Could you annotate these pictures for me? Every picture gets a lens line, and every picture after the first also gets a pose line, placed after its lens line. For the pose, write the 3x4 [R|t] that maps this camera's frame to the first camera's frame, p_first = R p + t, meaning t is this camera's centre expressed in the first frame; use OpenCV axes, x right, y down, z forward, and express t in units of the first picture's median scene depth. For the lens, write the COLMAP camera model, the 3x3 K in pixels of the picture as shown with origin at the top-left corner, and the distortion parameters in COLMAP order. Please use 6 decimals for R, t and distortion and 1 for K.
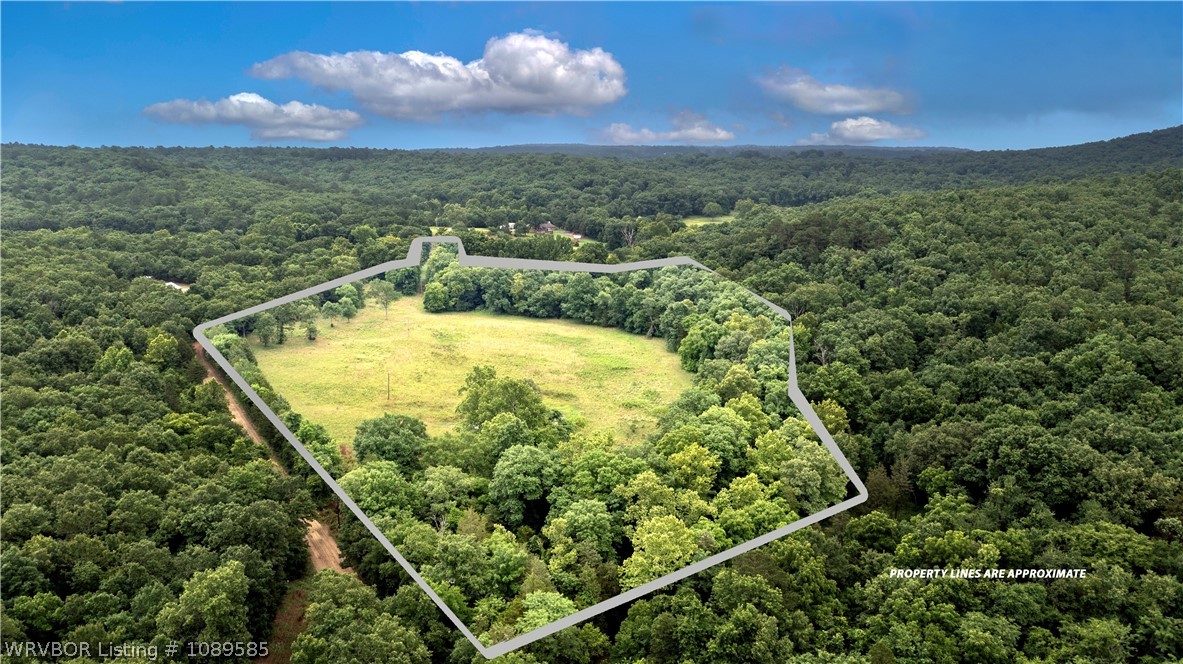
lens RADIAL K [[885.7, 0, 591.5], [0, 885.7, 332.0], [0, 0, 1]] dist [-0.008588, 0.003685]
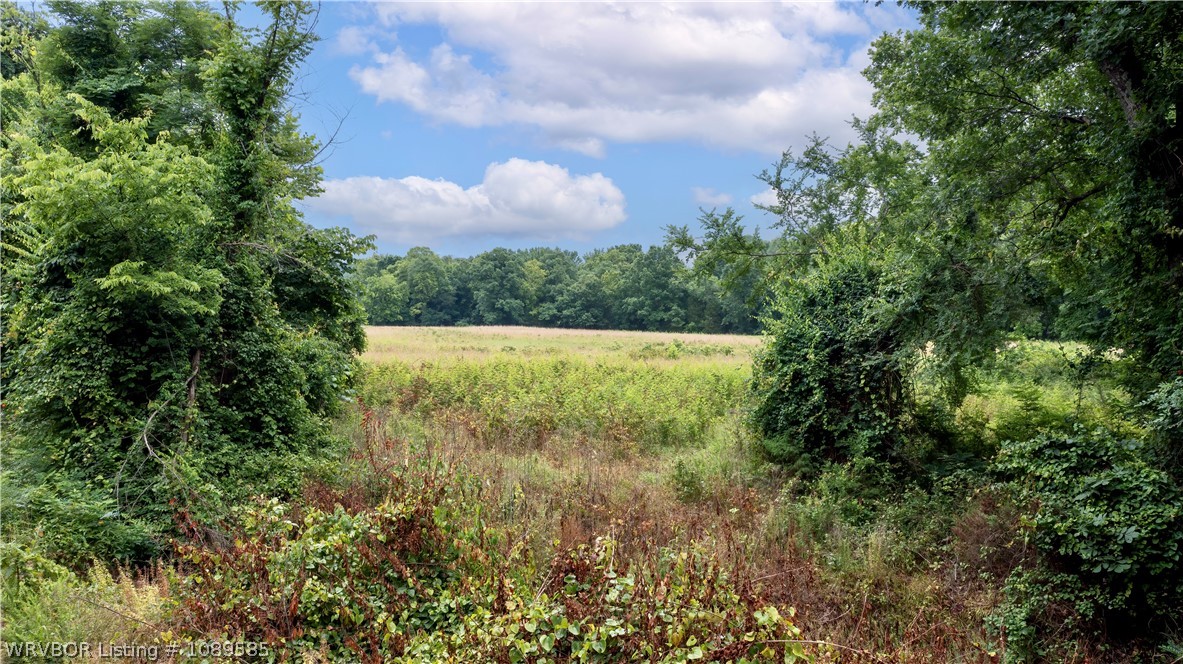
lens RADIAL K [[933.4, 0, 591.5], [0, 933.4, 332.0], [0, 0, 1]] dist [-0.024508, 0.008888]
pose [[0.990431, 0.001060, 0.138008, -0.145003], [0.024800, 0.982327, -0.185525, 0.103832], [-0.135766, 0.187172, 0.972900, 0.469702]]
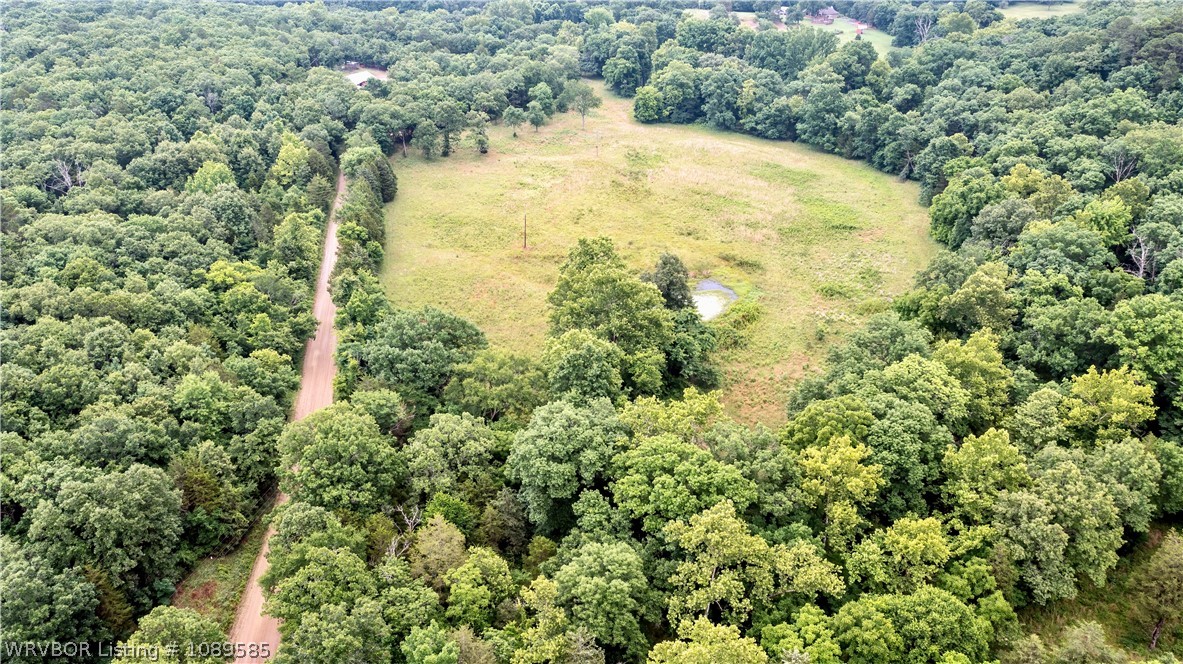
lens RADIAL K [[899.9, 0, 607.1], [0, 899.9, 317.4], [0, 0, 1]] dist [-0.011219, 0.000412]
pose [[0.950627, 0.123927, -0.284517, 0.057960], [-0.059561, 0.972620, 0.224639, -0.036199], [0.304566, -0.196601, 0.931980, 0.188856]]
